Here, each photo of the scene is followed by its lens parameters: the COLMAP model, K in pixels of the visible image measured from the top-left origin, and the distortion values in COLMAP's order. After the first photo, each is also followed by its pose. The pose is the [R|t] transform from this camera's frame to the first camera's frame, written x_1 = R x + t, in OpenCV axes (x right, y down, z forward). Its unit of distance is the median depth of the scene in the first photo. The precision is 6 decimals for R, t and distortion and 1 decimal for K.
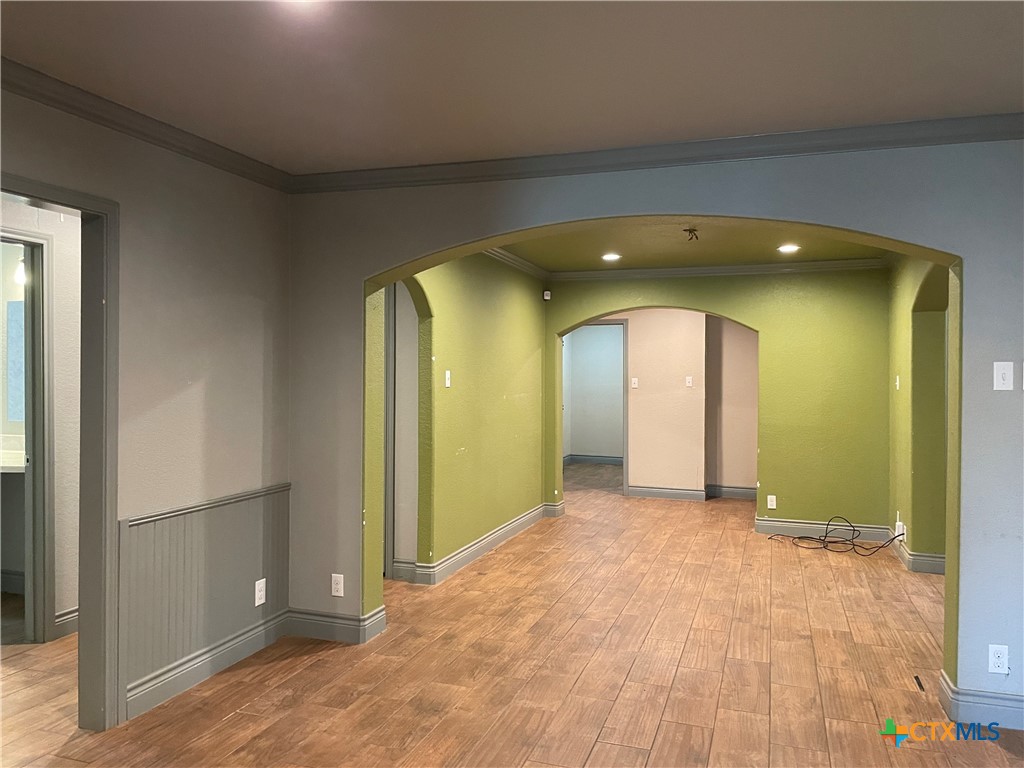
lens RADIAL K [[787.2, 0, 512.0], [0, 787.2, 384.0], [0, 0, 1]] dist [0.034907, -0.002144]
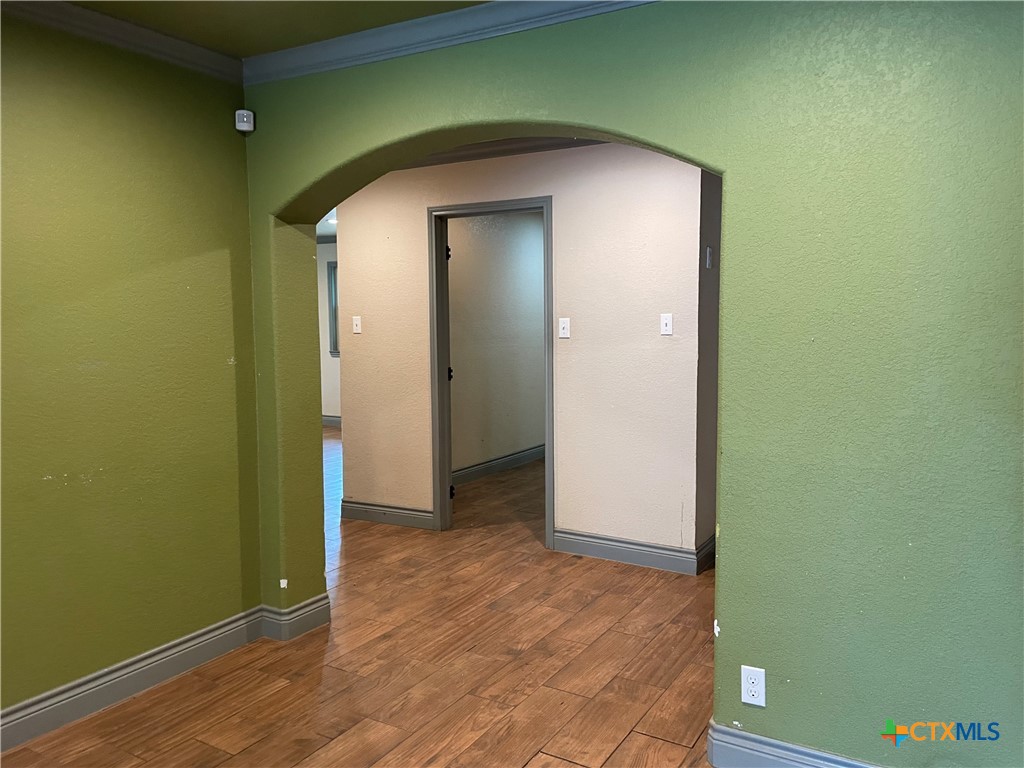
lens RADIAL K [[787.2, 0, 512.0], [0, 787.2, 384.0], [0, 0, 1]] dist [0.034907, -0.002144]
pose [[0.976127, 0.015908, -0.216615, 0.278585], [0.001410, 0.996829, 0.079561, -0.005873], [0.217194, -0.077967, 0.973010, 0.608864]]
